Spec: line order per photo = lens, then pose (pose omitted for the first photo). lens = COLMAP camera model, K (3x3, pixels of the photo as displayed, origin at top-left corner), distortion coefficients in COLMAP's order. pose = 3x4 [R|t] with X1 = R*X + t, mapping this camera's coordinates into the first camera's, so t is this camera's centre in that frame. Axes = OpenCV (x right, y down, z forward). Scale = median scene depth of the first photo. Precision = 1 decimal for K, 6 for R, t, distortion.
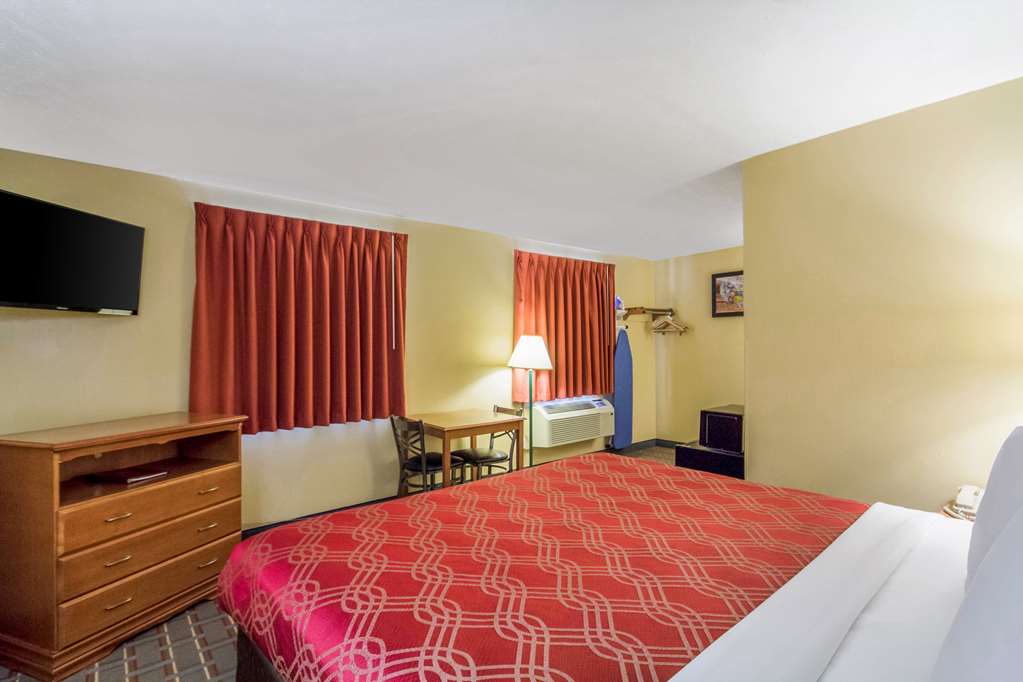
lens RADIAL K [[467.7, 0, 515.9], [0, 467.7, 338.9], [0, 0, 1]] dist [-0.000258, -0.000047]
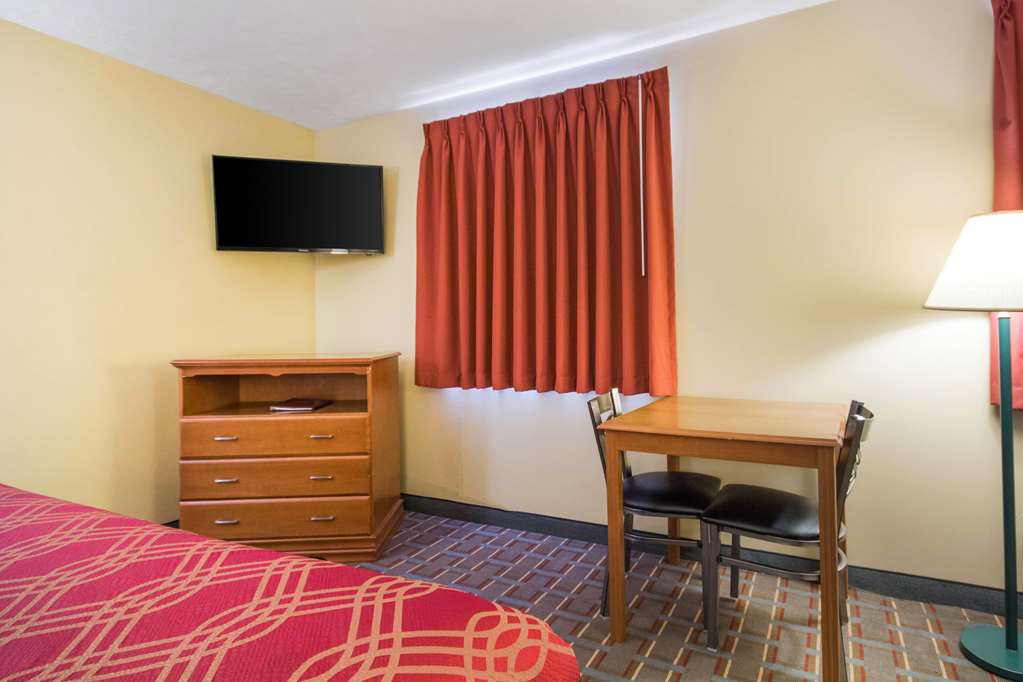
lens RADIAL K [[499.9, 0, 510.1], [0, 499.9, 312.5], [0, 0, 1]] dist [0.000450, 0.000190]
pose [[0.415595, -0.002392, -0.909547, 0.270059], [0.020183, 0.999775, 0.006593, 0.067839], [0.909326, -0.021097, 0.415550, 0.713786]]
